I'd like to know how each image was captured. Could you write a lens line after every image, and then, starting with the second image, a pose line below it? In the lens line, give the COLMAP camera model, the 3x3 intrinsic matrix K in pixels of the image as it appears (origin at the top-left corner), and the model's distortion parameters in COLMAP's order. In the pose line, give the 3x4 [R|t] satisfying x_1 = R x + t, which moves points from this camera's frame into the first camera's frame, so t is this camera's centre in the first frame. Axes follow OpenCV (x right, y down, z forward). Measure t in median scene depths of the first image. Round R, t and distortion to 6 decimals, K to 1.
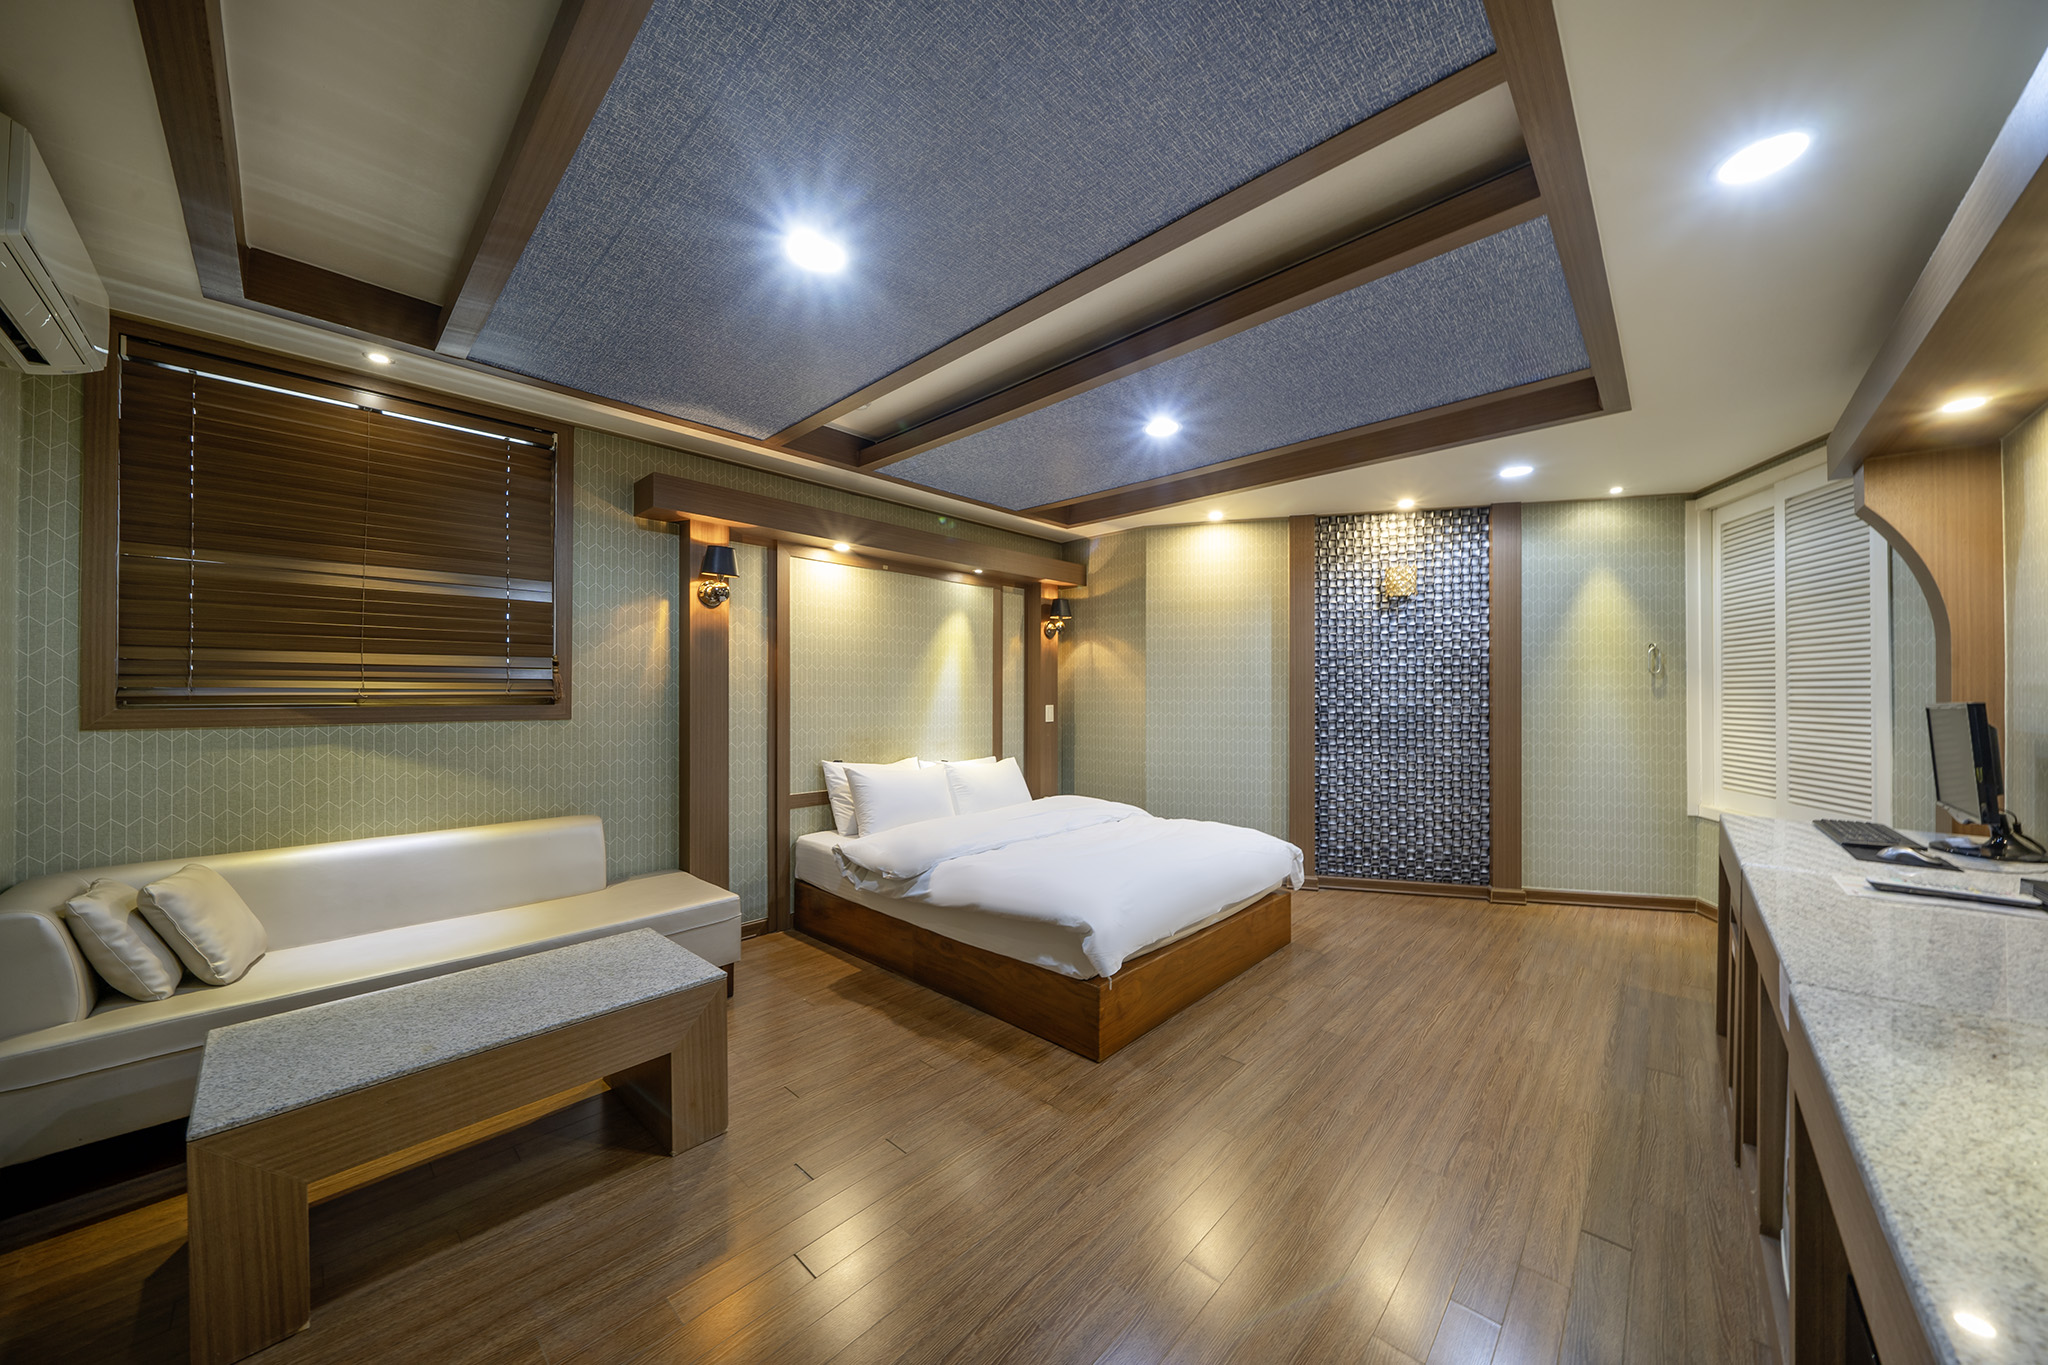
lens RADIAL K [[694.9, 0, 1028.8], [0, 694.9, 693.7], [0, 0, 1]] dist [-0.006425, 0.000181]
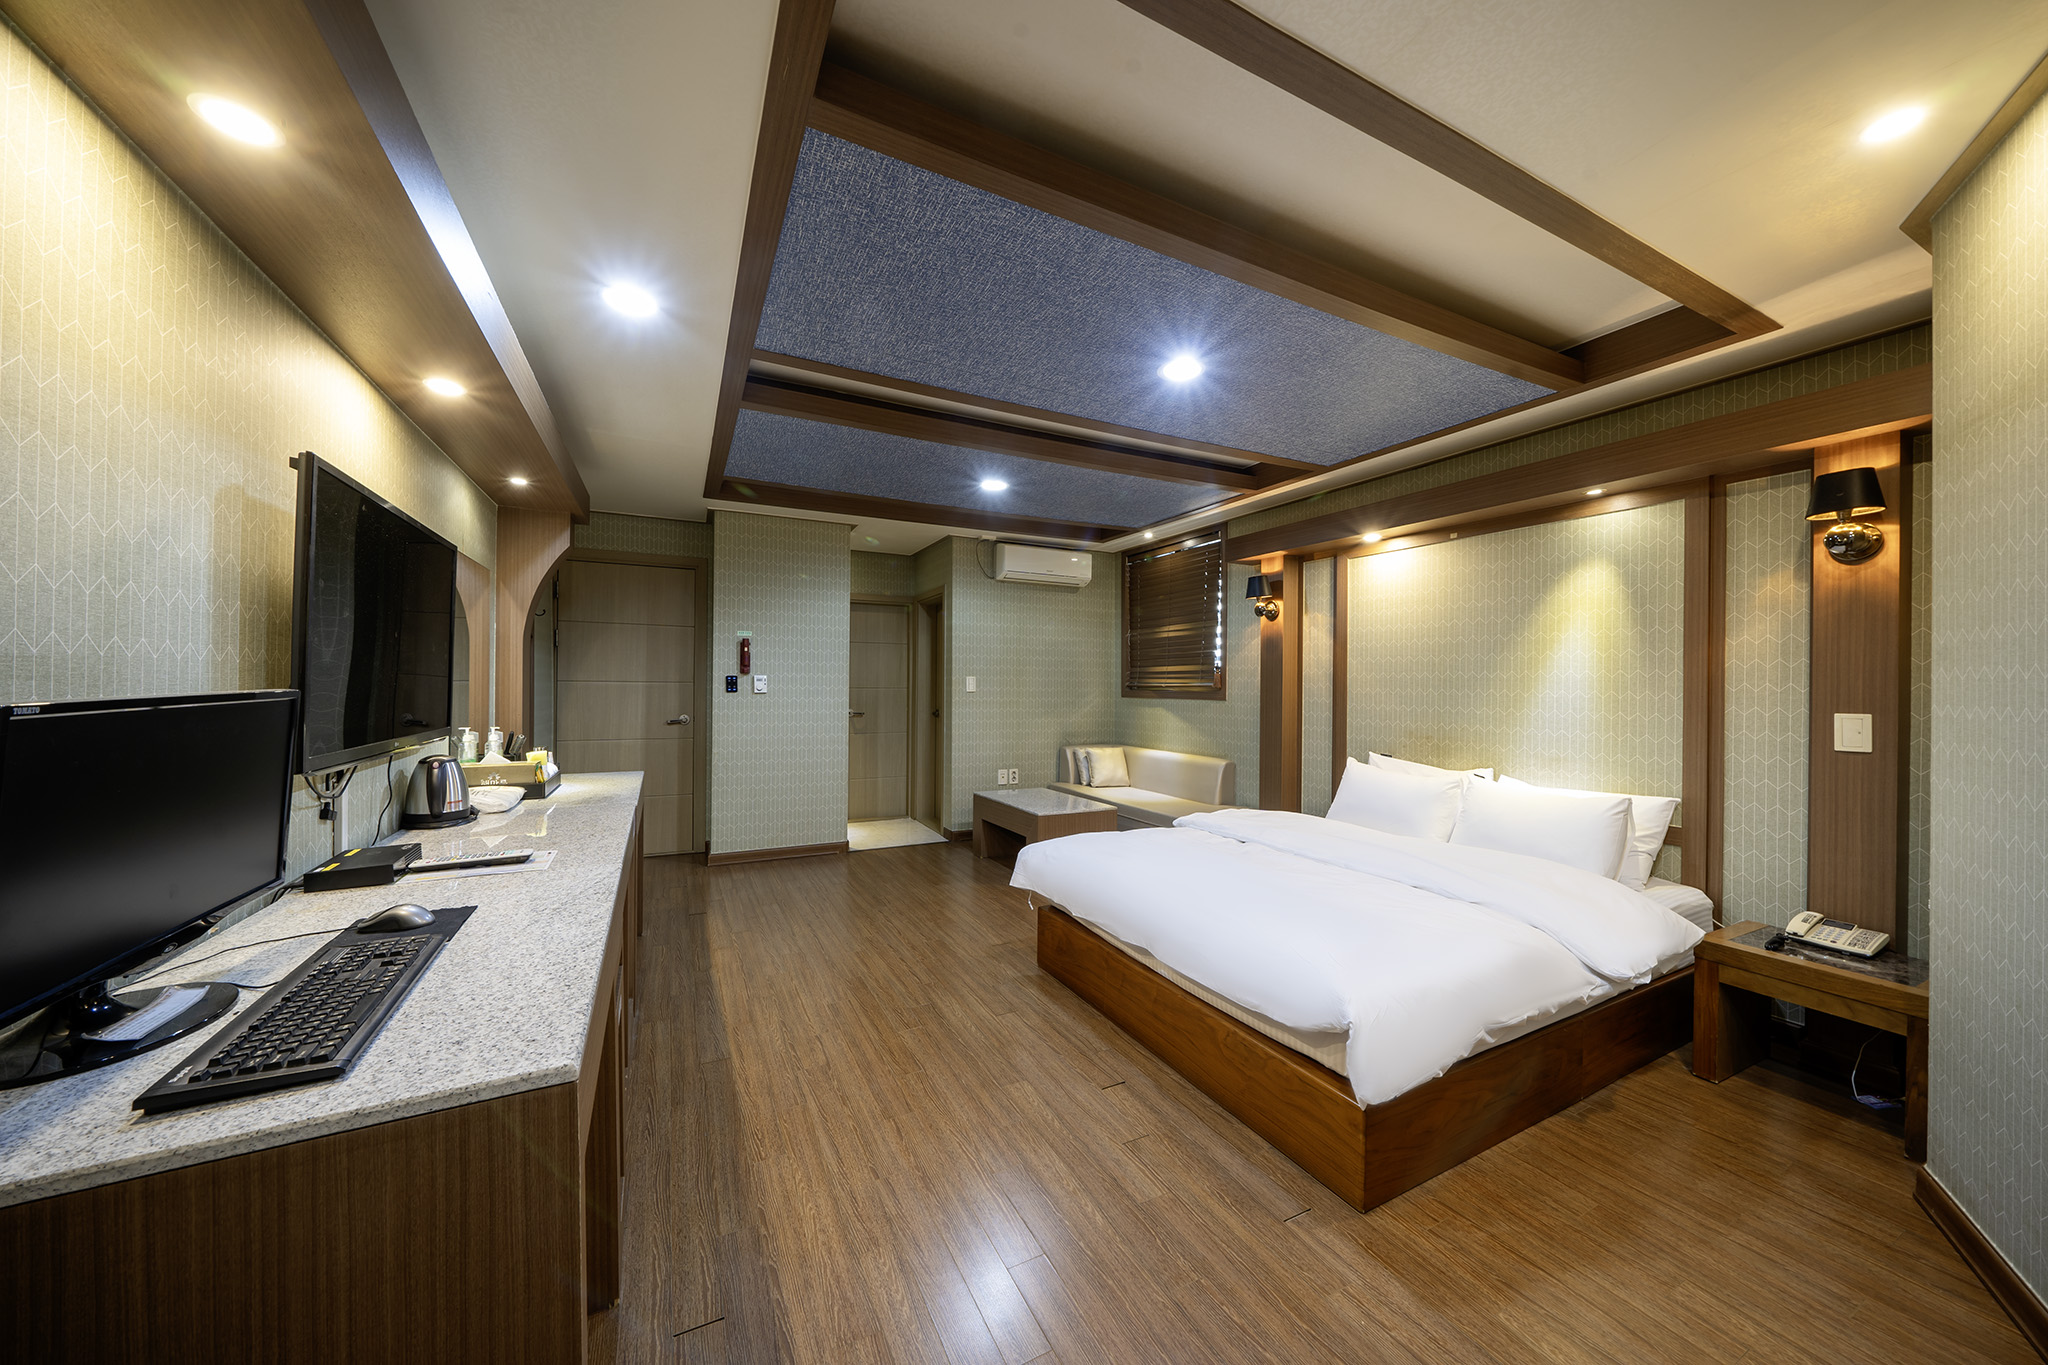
lens RADIAL K [[694.9, 0, 1029.8], [0, 694.9, 680.0], [0, 0, 1]] dist [-0.006425, 0.000181]
pose [[-0.331118, -0.008692, -0.943549, 1.091885], [-0.005581, 0.999958, -0.007253, 0.002777], [0.943573, 0.002865, -0.331152, 1.148256]]
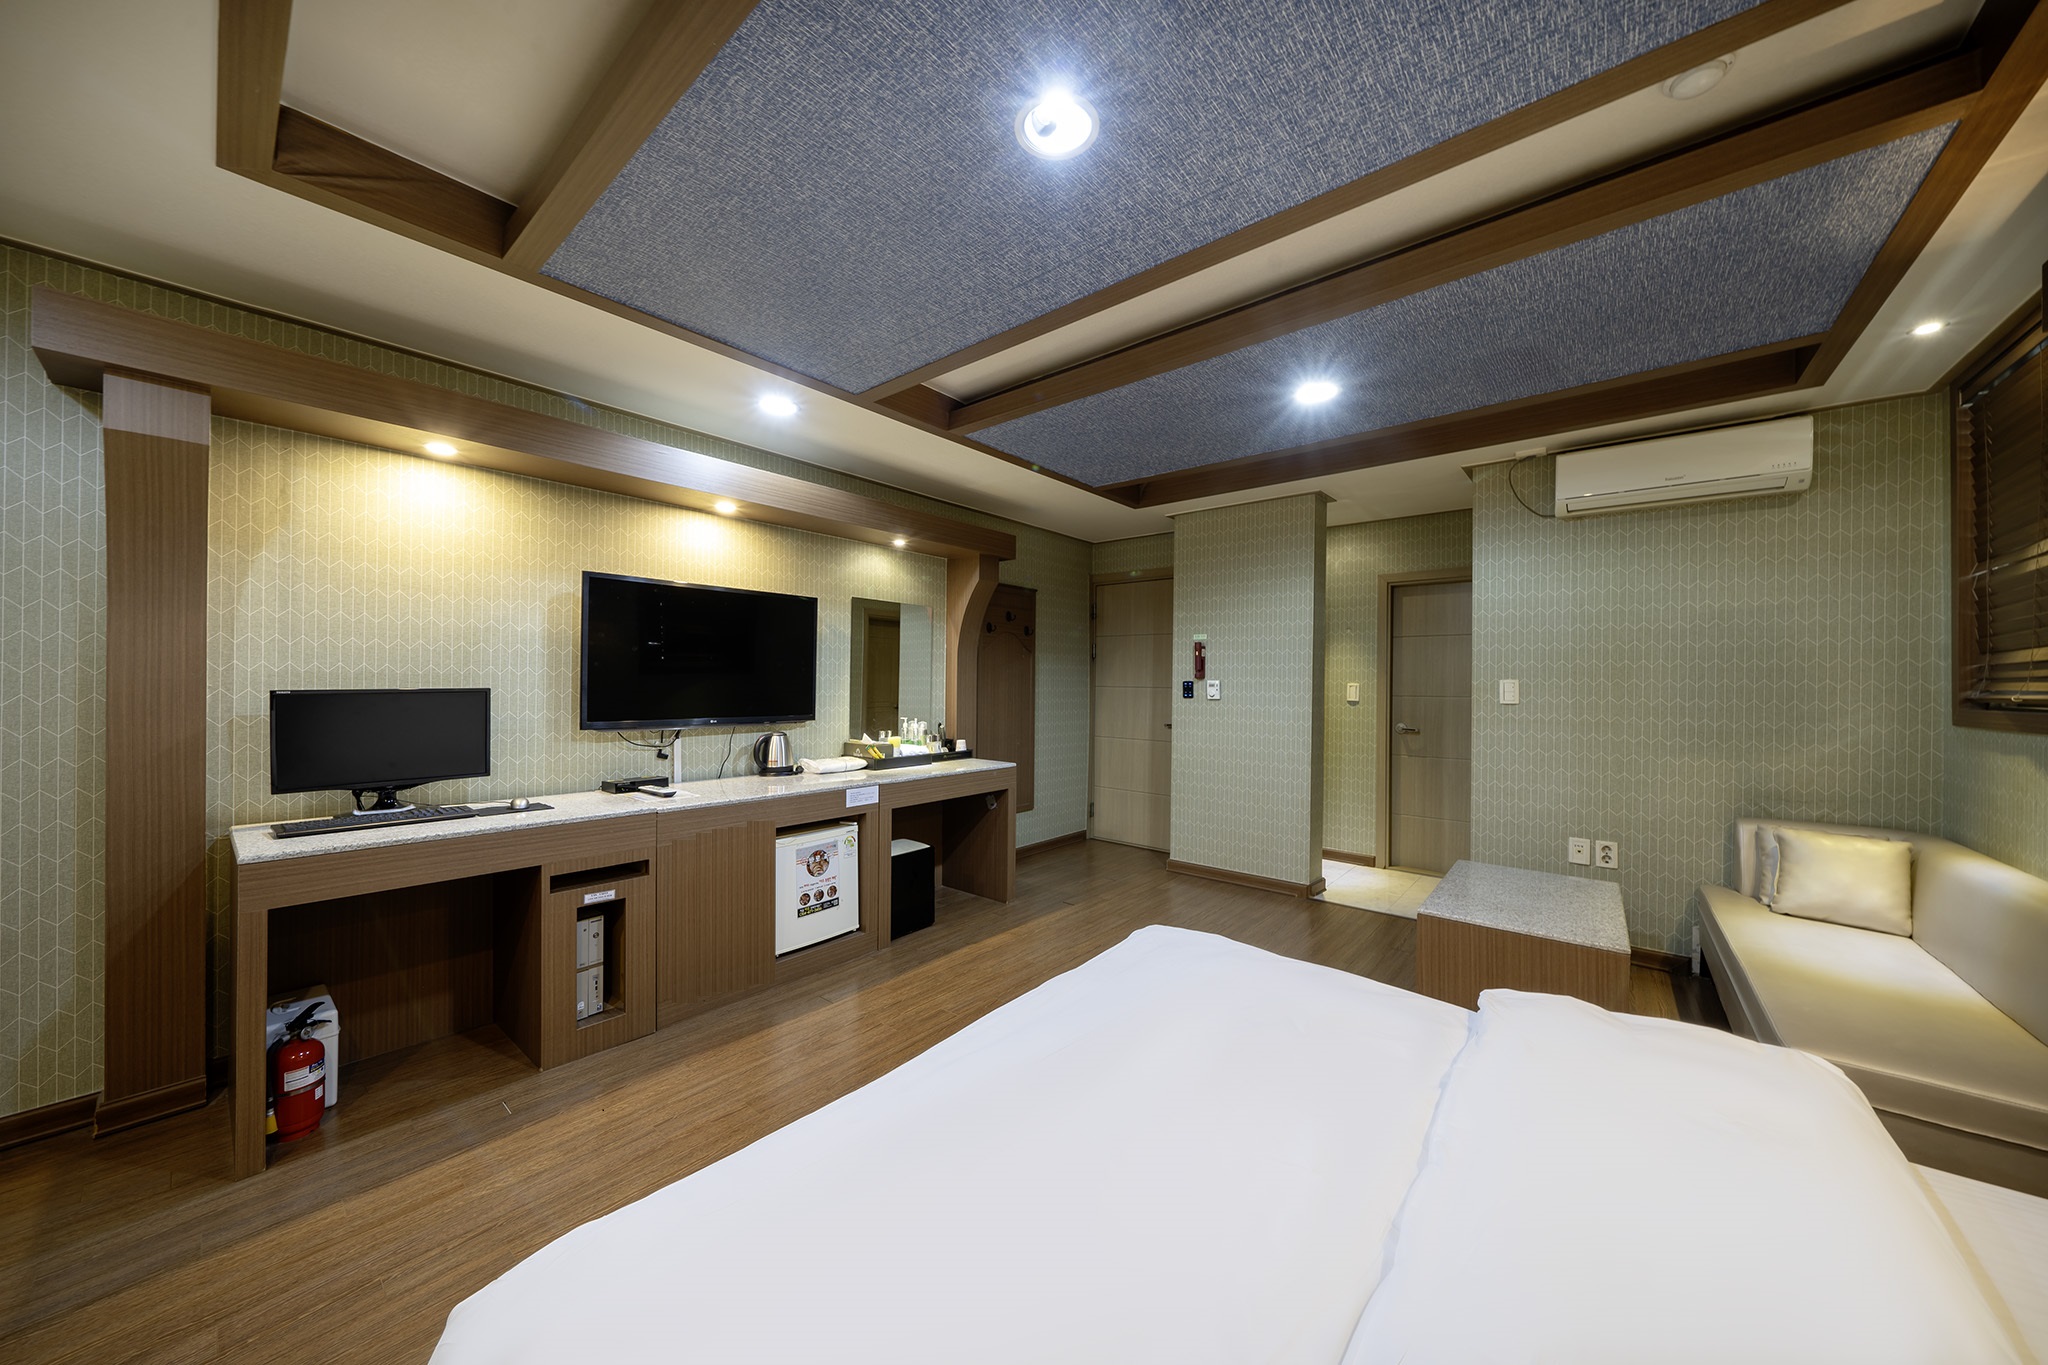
lens RADIAL K [[694.9, 0, 1027.1], [0, 694.9, 683.2], [0, 0, 1]] dist [-0.006425, 0.000181]
pose [[-0.998176, -0.010168, -0.059517, 0.244698], [-0.009973, 0.999944, -0.003577, -0.001255], [0.059550, -0.002977, -0.998221, 1.518203]]
